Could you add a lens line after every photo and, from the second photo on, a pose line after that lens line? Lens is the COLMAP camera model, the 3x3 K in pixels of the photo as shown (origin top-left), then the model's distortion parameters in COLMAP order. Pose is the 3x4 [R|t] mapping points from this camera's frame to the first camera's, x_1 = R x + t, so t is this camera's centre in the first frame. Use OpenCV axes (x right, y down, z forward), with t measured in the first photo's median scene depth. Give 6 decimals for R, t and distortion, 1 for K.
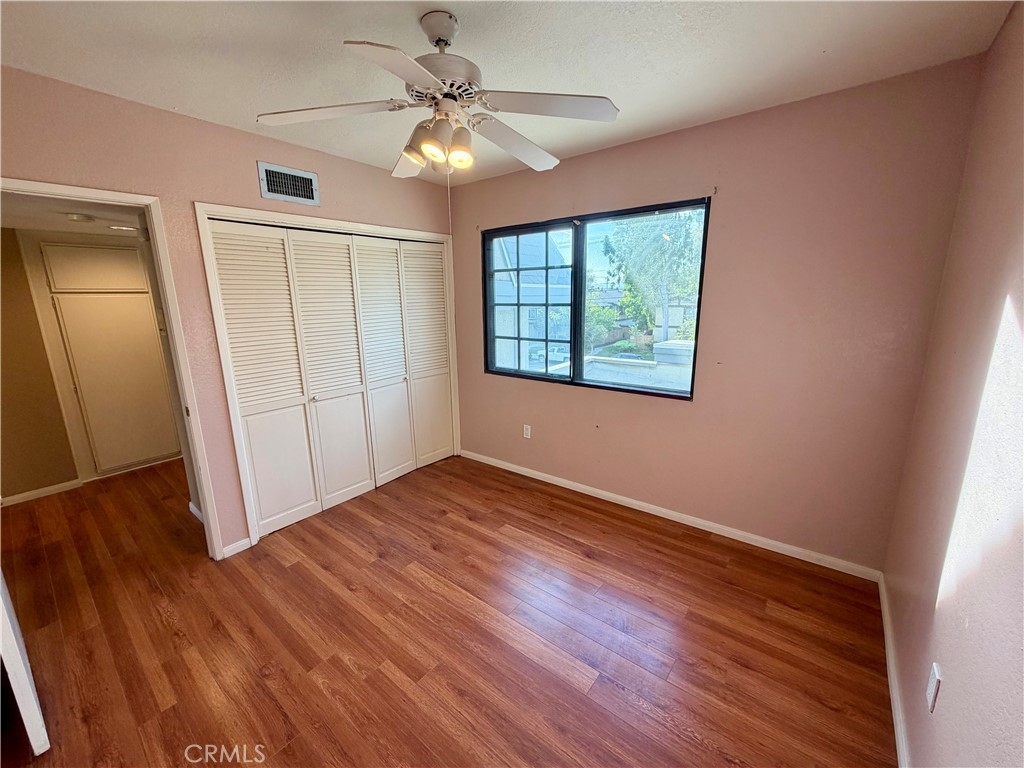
lens RADIAL K [[408.5, 0, 509.3], [0, 408.5, 386.0], [0, 0, 1]] dist [-0.000242, -0.000554]
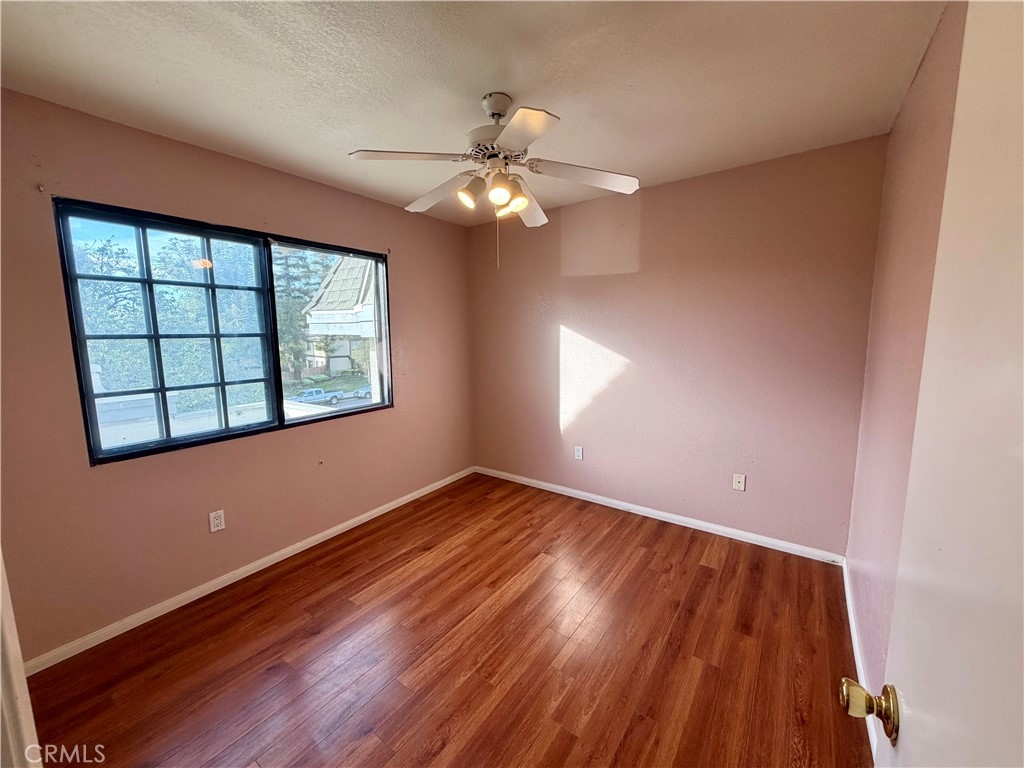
lens RADIAL K [[408.5, 0, 509.4], [0, 408.5, 382.3], [0, 0, 1]] dist [-0.000242, -0.000554]
pose [[-0.061138, -0.107943, 0.992275, -0.810492], [0.222125, 0.967734, 0.118959, -0.107436], [-0.973099, 0.227682, -0.035189, 0.640228]]
